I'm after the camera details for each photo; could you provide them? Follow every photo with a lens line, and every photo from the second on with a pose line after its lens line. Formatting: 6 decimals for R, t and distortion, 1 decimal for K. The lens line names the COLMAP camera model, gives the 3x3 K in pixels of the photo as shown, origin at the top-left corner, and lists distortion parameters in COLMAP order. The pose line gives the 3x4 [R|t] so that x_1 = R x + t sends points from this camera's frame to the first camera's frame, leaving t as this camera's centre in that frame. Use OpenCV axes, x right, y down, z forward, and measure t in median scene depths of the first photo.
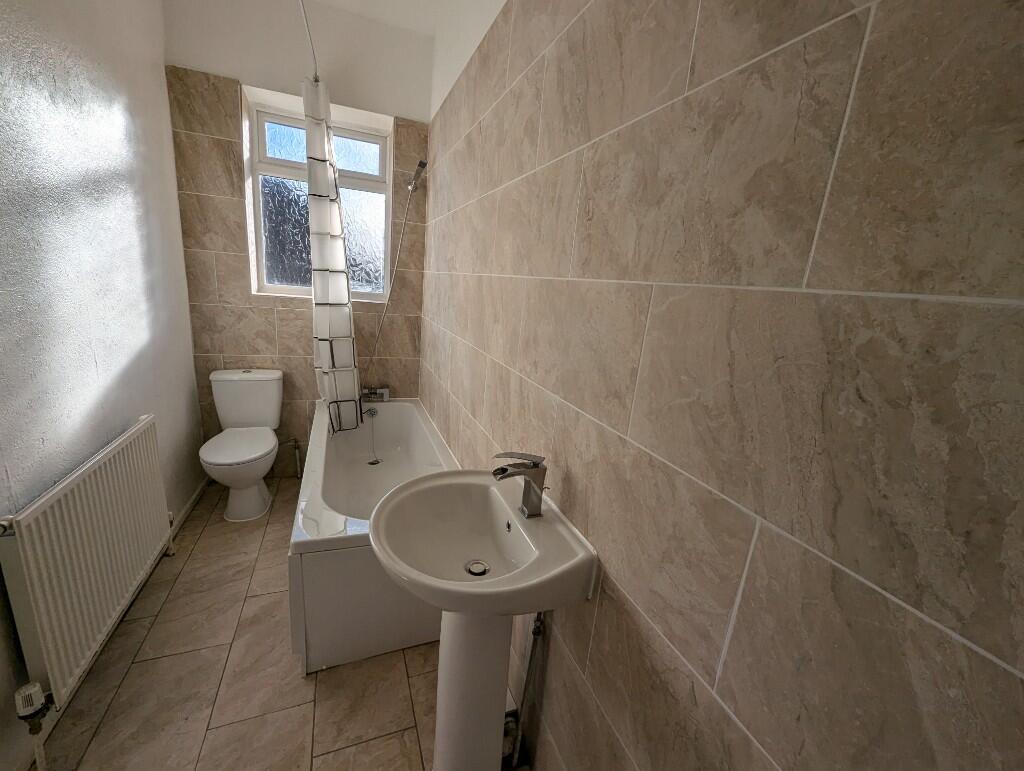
lens RADIAL K [[425.7, 0, 515.4], [0, 425.7, 387.1], [0, 0, 1]] dist [-0.002218, -0.000549]
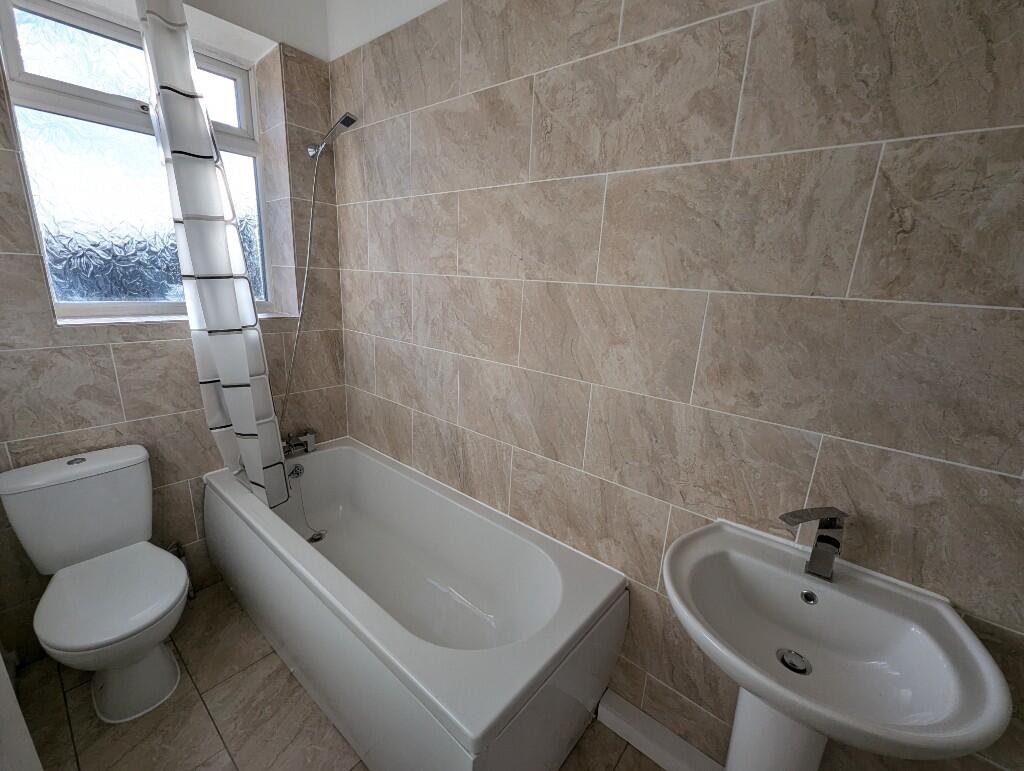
lens RADIAL K [[425.7, 0, 515.4], [0, 425.7, 387.1], [0, 0, 1]] dist [-0.002218, -0.000549]
pose [[0.876538, -0.163268, 0.452797, -0.352528], [0.139883, 0.986519, 0.084926, -0.099216], [-0.460559, -0.011102, 0.887560, 0.221874]]
